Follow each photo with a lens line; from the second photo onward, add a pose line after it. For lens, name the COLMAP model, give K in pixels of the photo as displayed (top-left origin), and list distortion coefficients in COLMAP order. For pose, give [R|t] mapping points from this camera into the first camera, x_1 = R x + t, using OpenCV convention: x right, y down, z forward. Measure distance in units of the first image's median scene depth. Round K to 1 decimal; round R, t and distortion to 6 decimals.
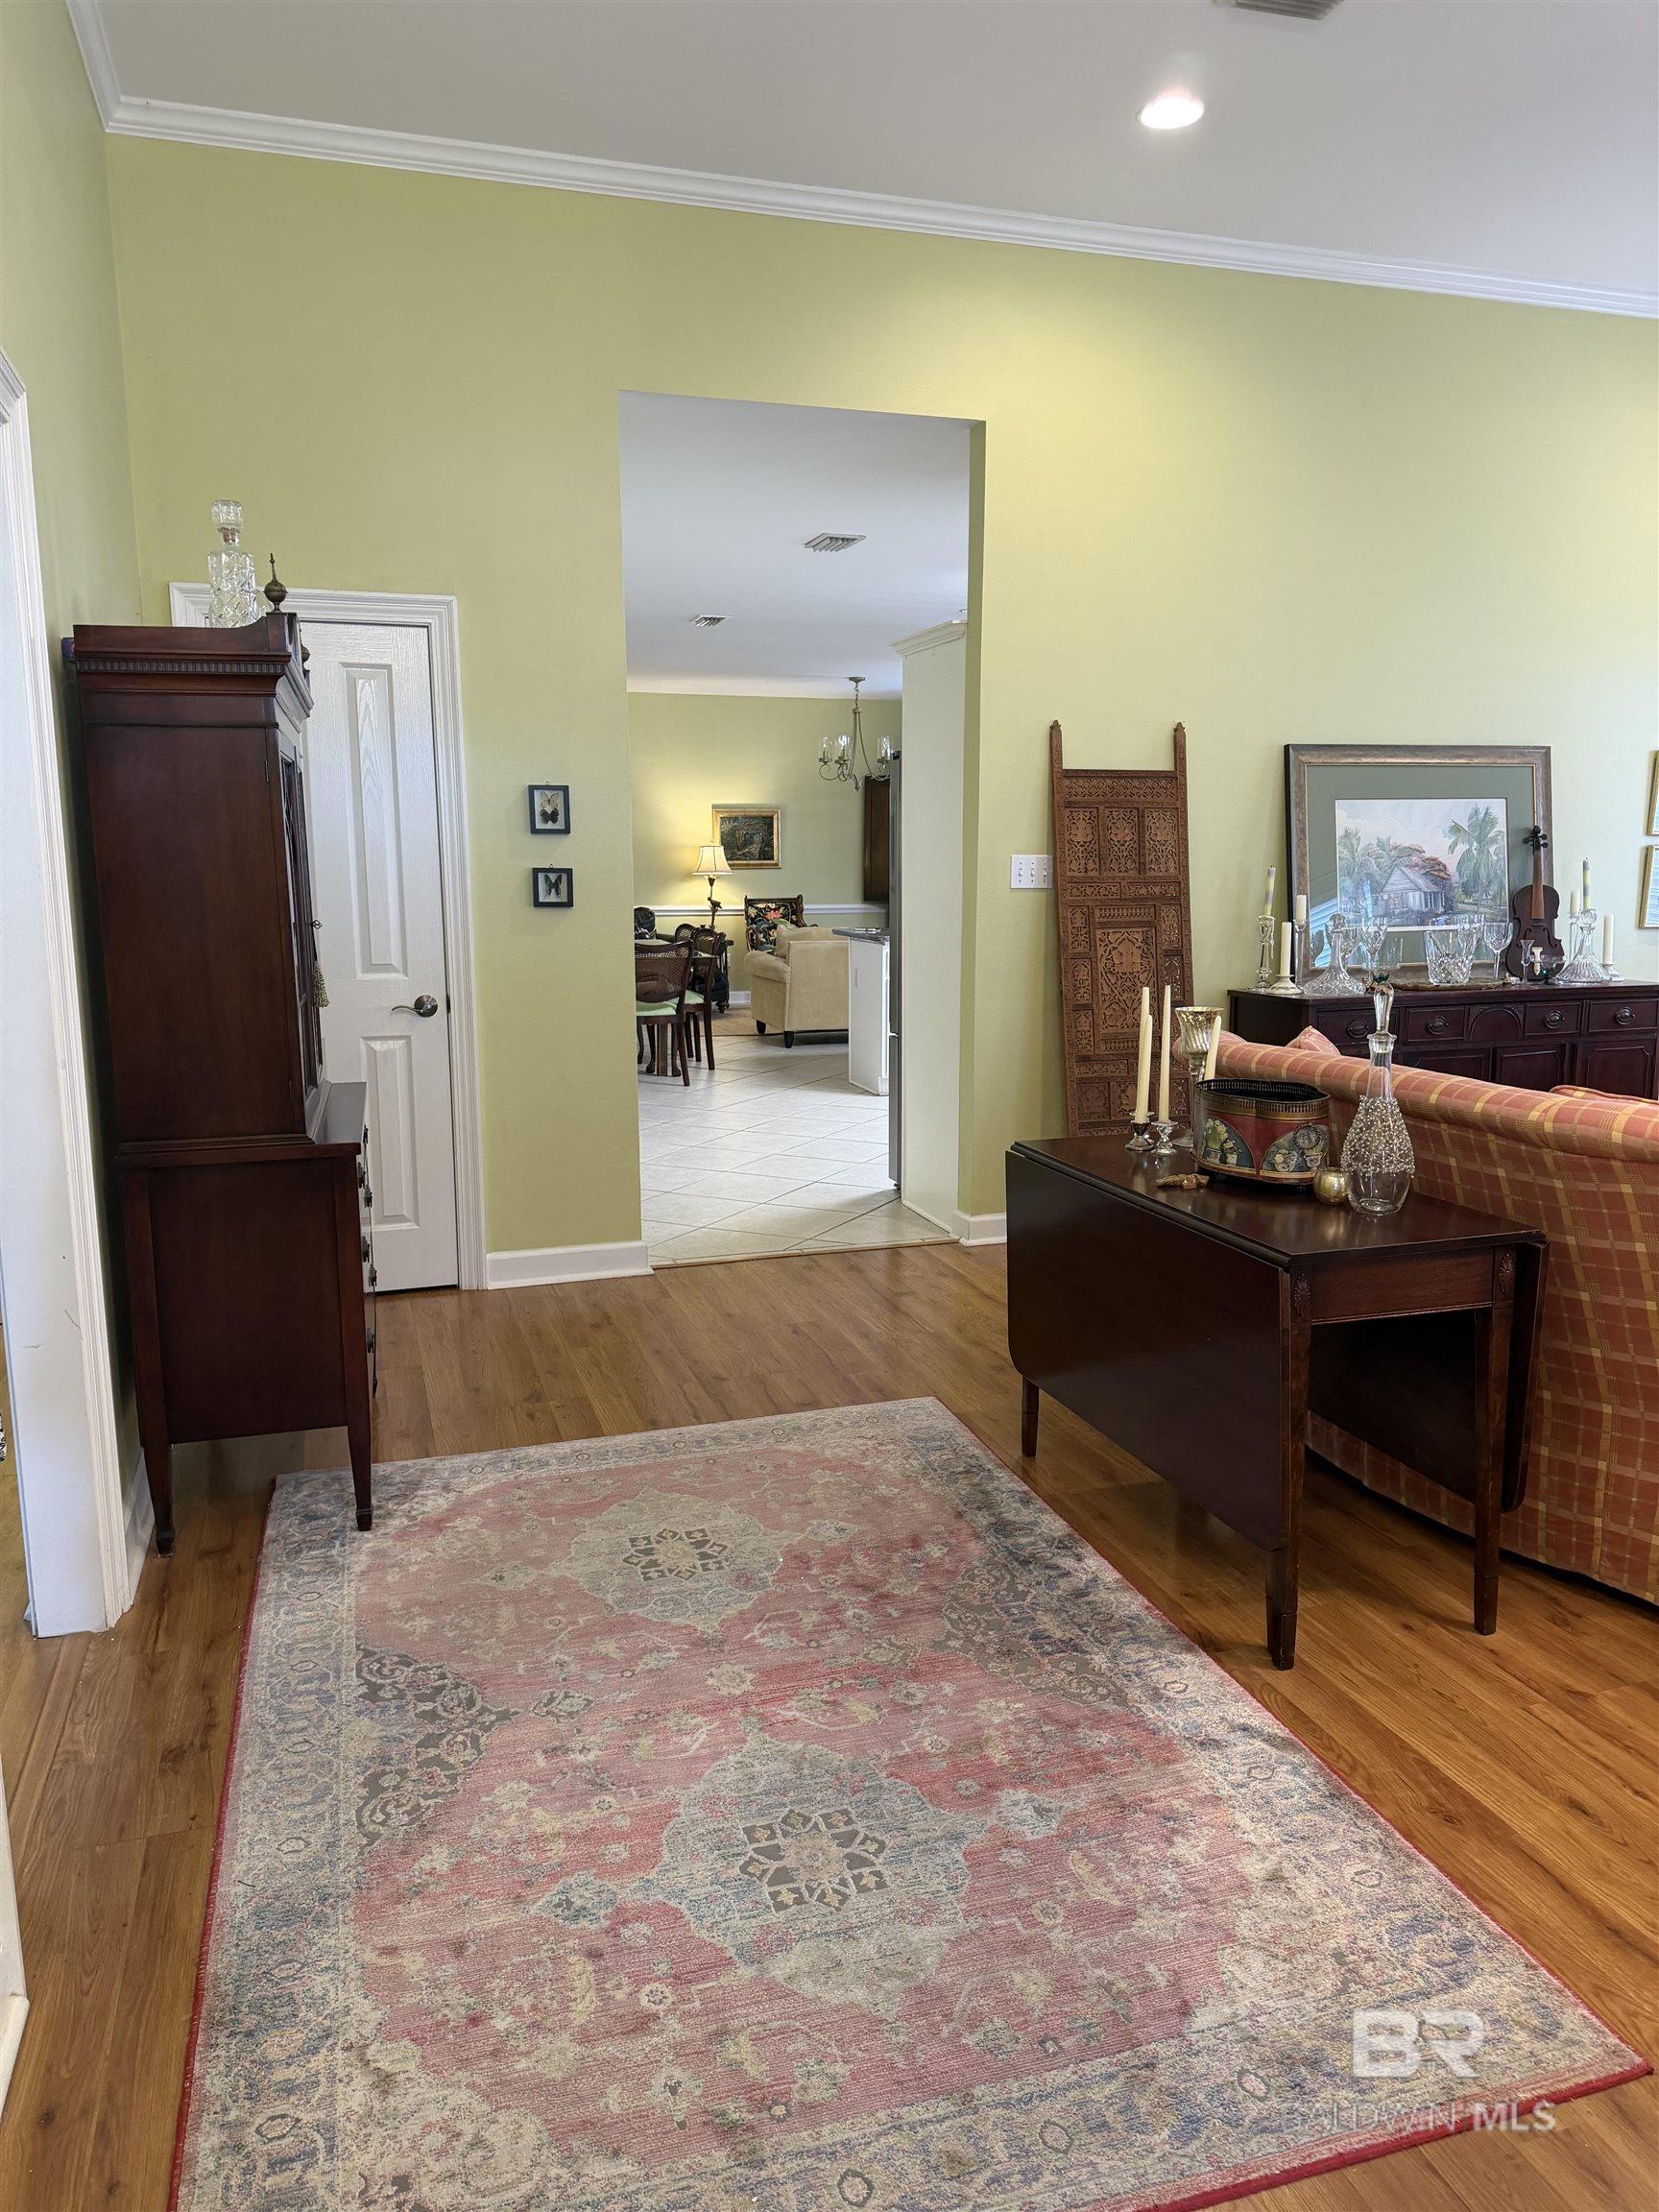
lens RADIAL K [[1548.0, 0, 829.5], [0, 1548.0, 1106.0], [0, 0, 1]] dist [0.158598, -0.295477]
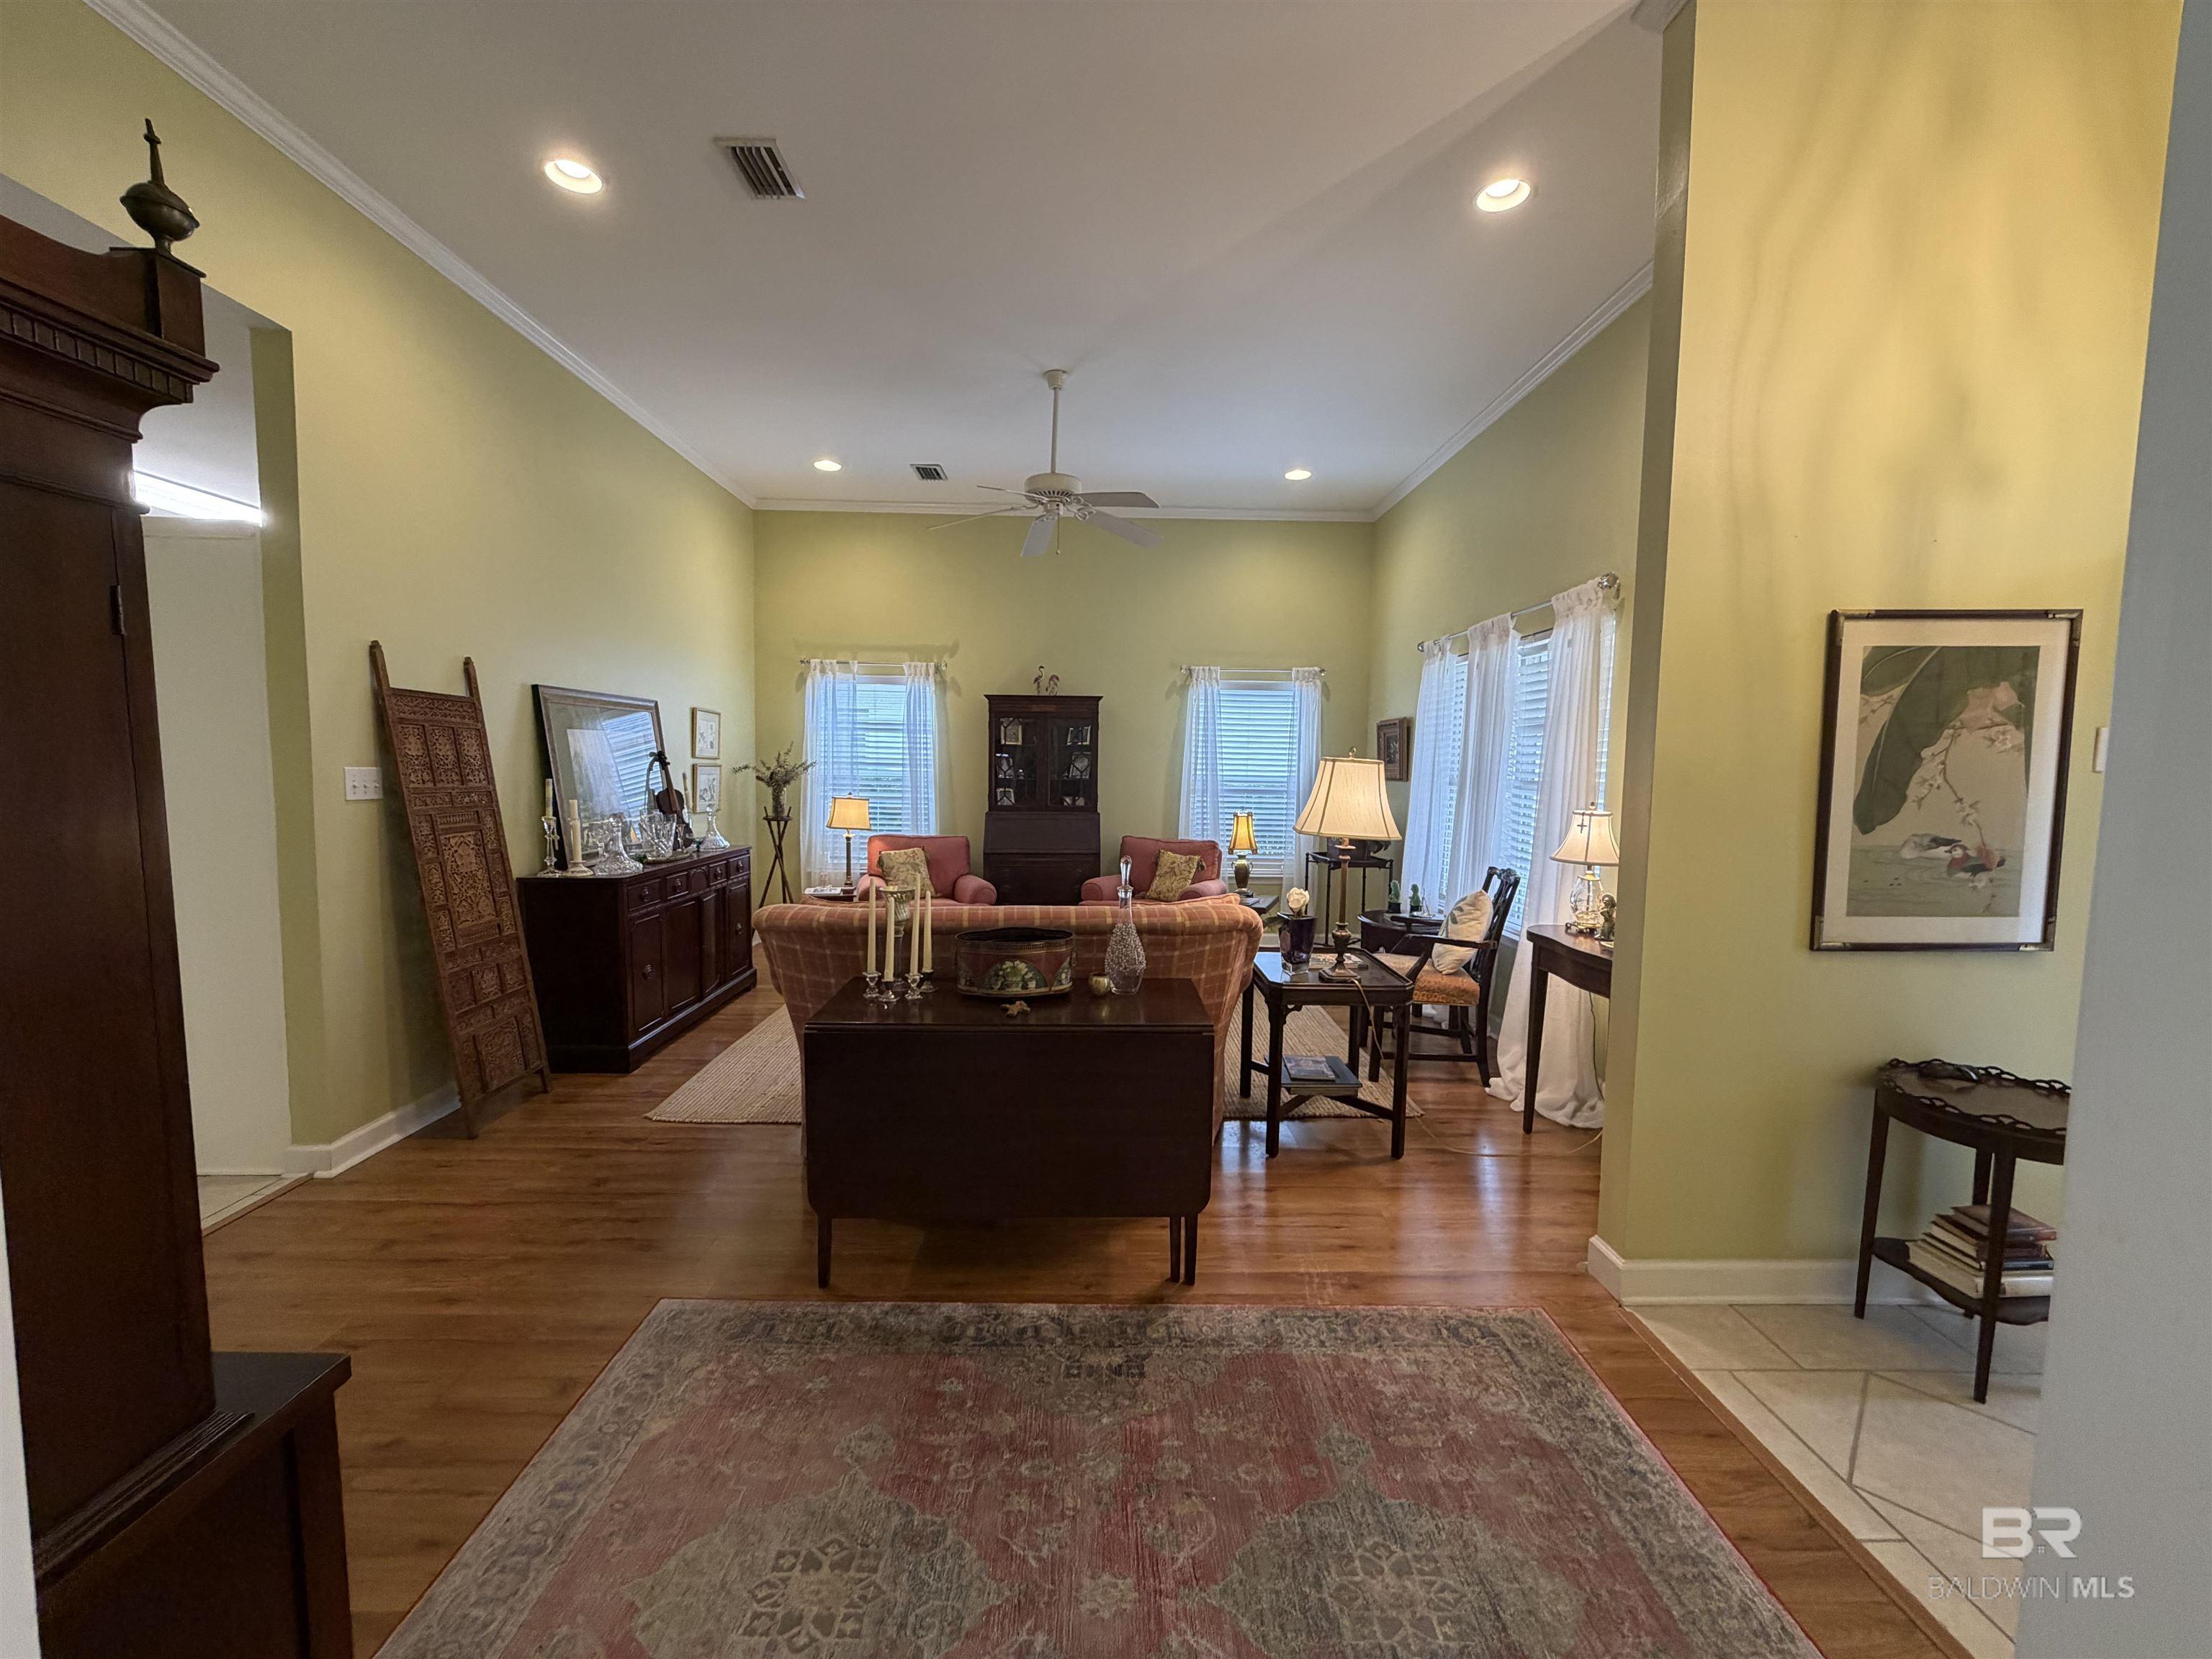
lens RADIAL K [[882.9, 0, 1097.4], [0, 882.9, 829.9], [0, 0, 1]] dist [0.000317, -0.000011]
pose [[0.285351, -0.064254, 0.956267, -0.441176], [0.139551, 0.989902, 0.024872, -0.106098], [-0.948209, 0.126351, 0.291436, 0.595697]]
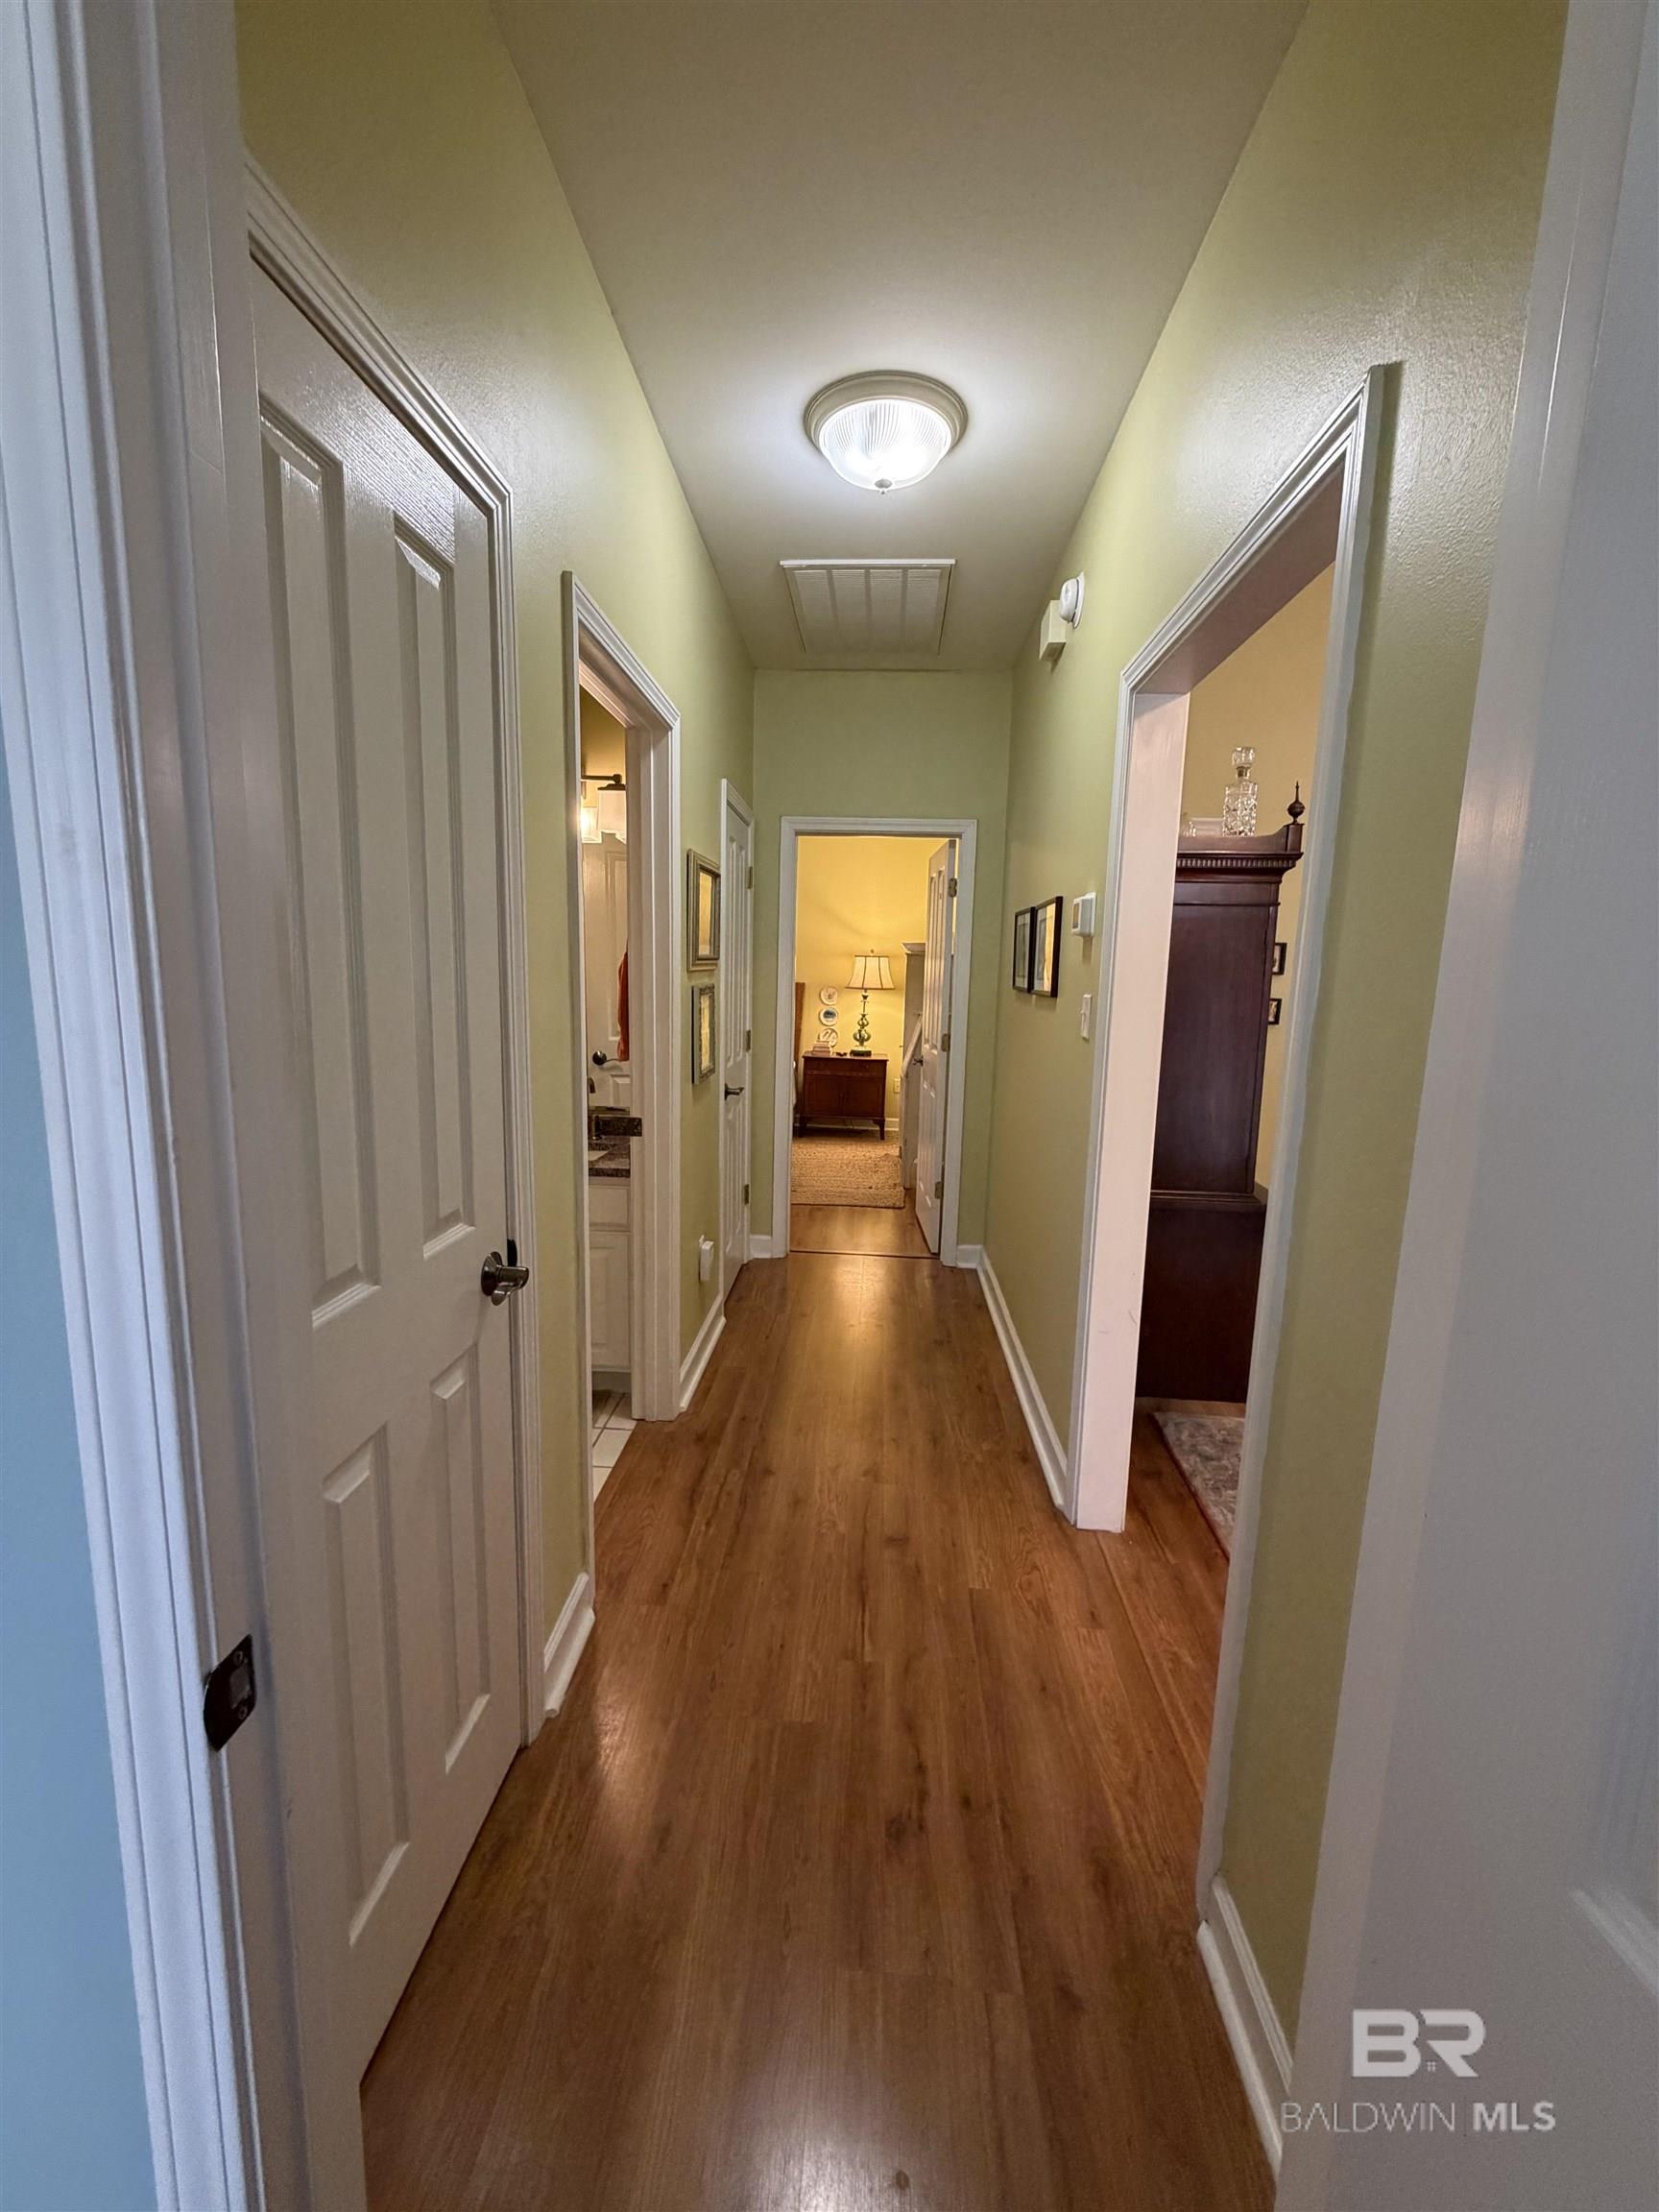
lens RADIAL K [[881.6, 0, 831.1], [0, 881.6, 1097.0], [0, 0, 1]] dist [0.000560, -0.000221]
pose [[0.936387, 0.079457, -0.341858, -0.378979], [-0.085845, 0.996302, -0.003573, -0.030321], [0.340310, 0.032693, 0.939745, 0.119761]]
